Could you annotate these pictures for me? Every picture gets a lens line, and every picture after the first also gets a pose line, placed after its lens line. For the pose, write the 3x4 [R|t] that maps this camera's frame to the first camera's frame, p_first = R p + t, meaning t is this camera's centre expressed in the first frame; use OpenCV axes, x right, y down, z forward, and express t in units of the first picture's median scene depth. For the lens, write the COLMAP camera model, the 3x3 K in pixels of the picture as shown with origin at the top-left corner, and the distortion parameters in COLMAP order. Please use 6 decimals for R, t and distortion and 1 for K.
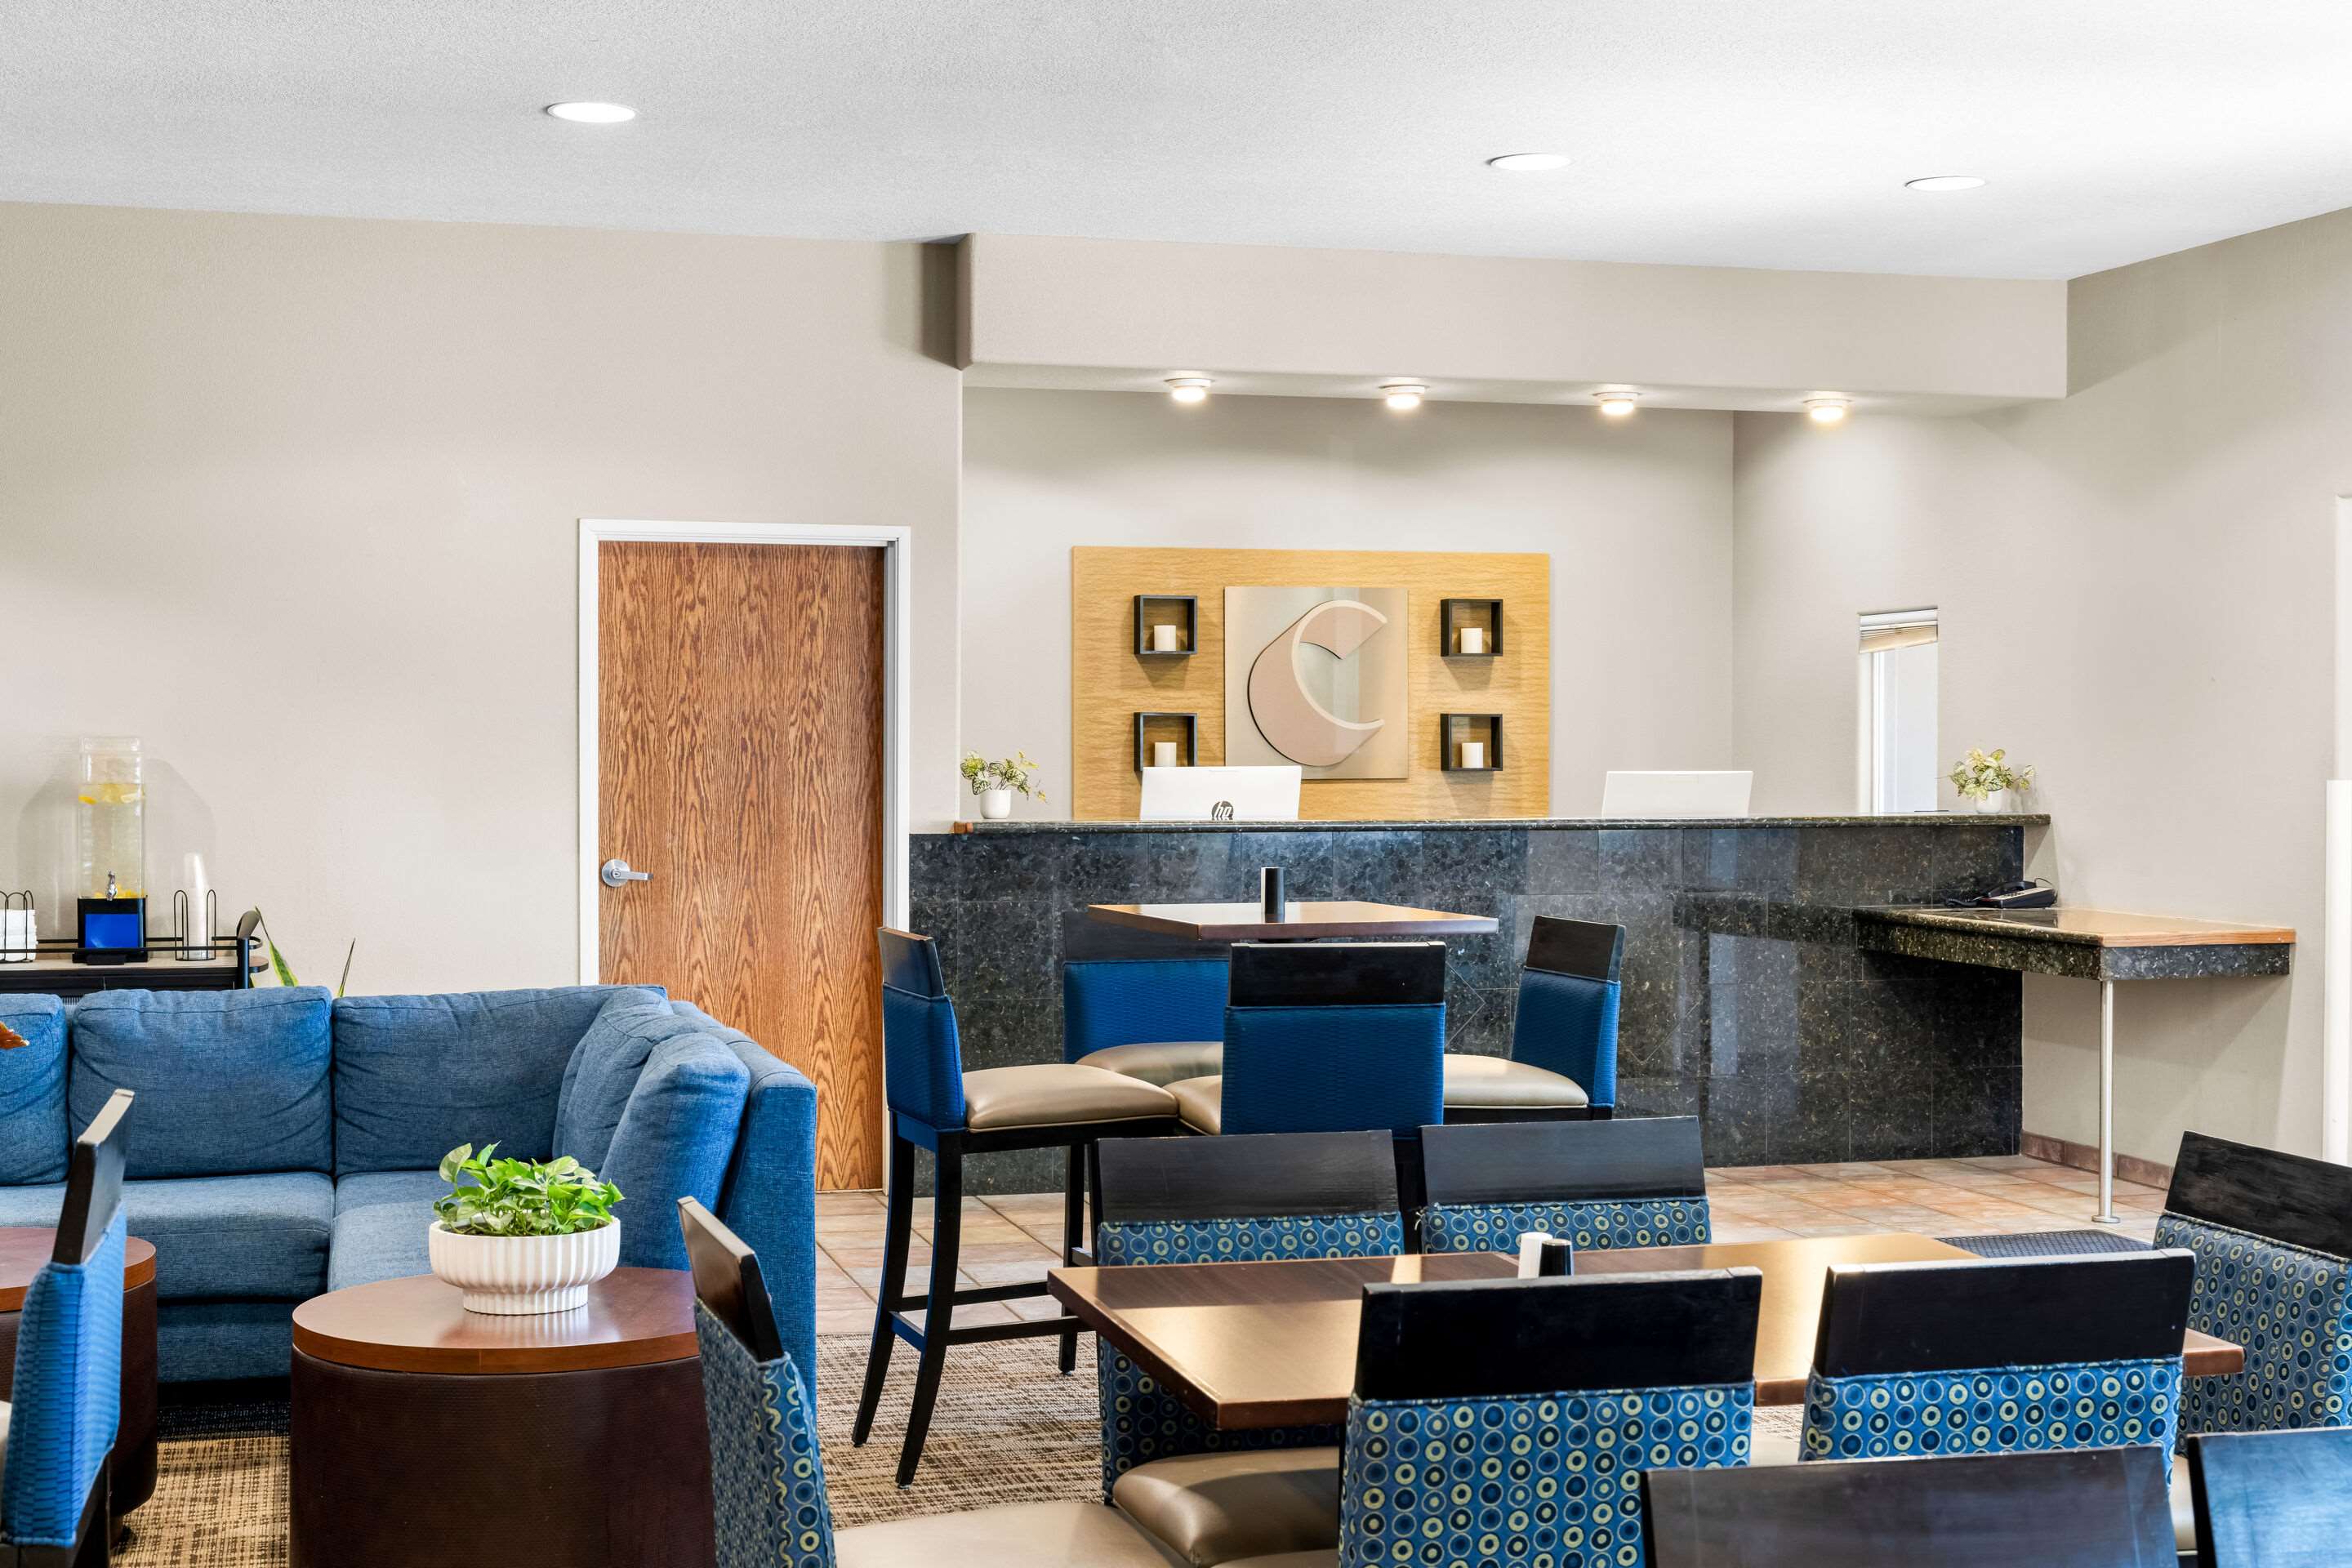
lens RADIAL K [[3076.1, 0, 1178.2], [0, 3076.1, 775.5], [0, 0, 1]] dist [-0.037561, 0.000000]
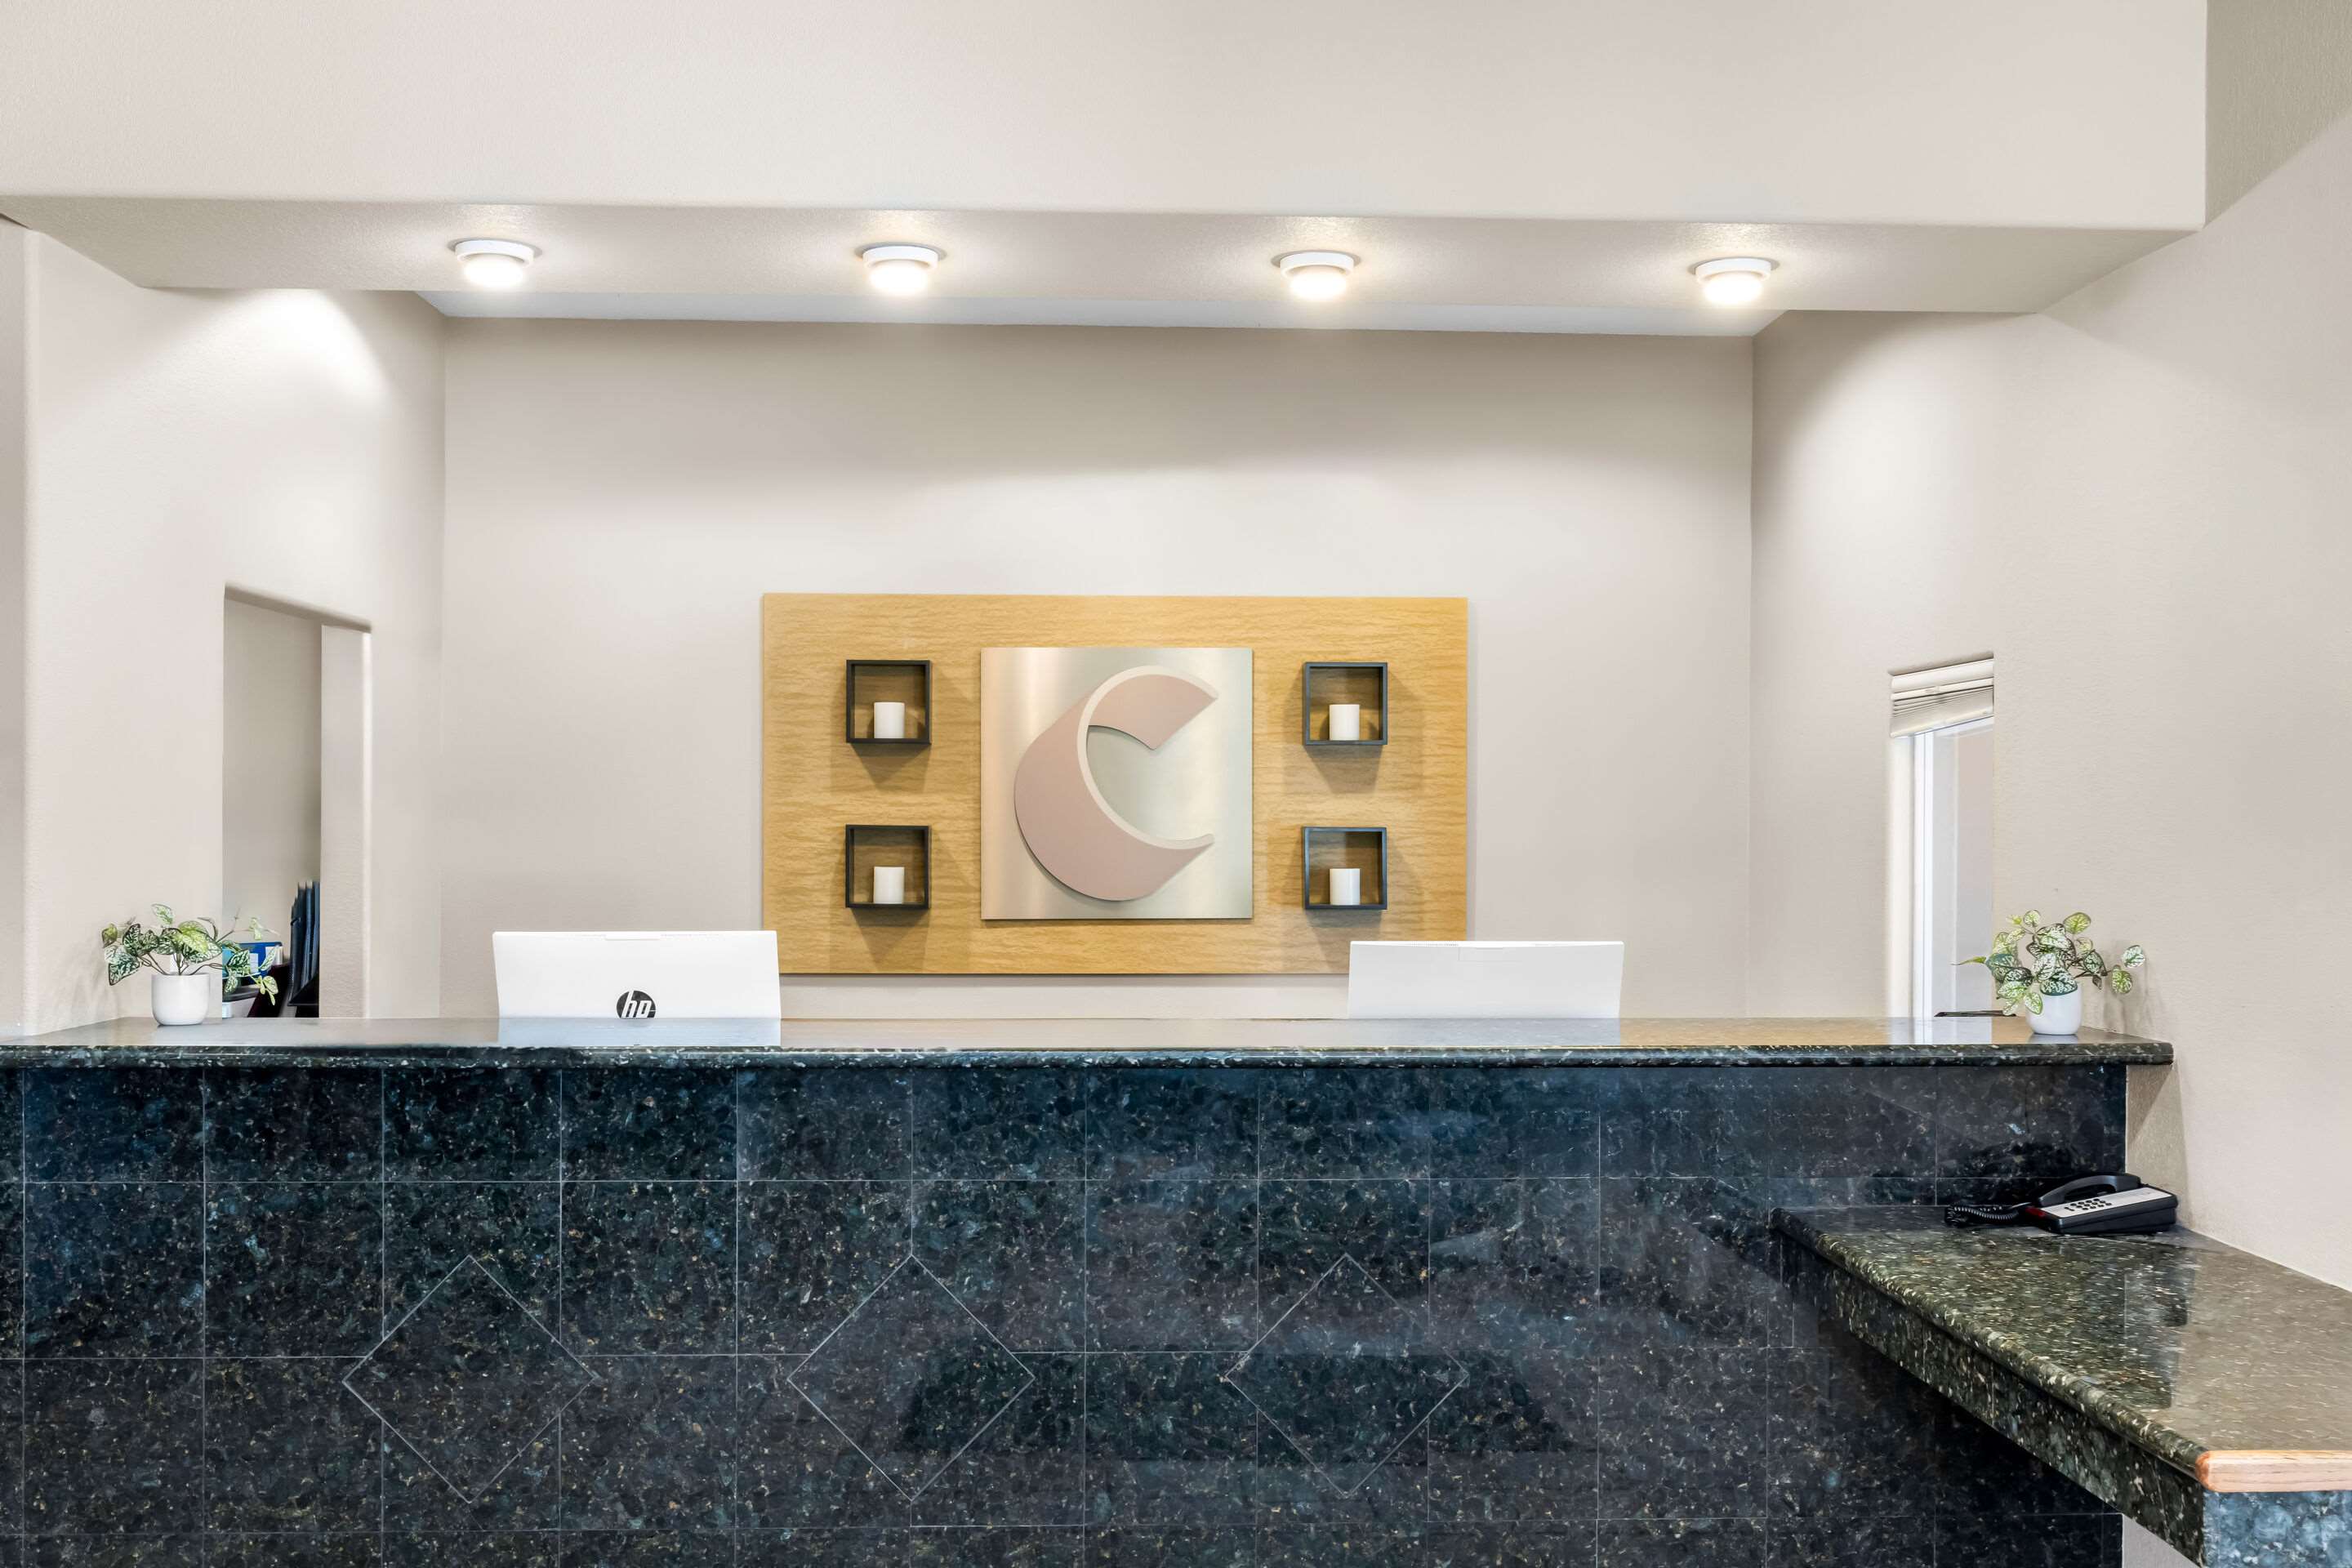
lens RADIAL K [[2188.2, 0, 1196.2], [0, 2188.2, 815.1], [0, 0, 1]] dist [-0.008885, 0.000000]
pose [[0.976197, 0.003663, -0.216855, 0.175423], [-0.006006, 0.999930, -0.010148, -0.018035], [0.216803, 0.011209, 0.976151, 0.522393]]
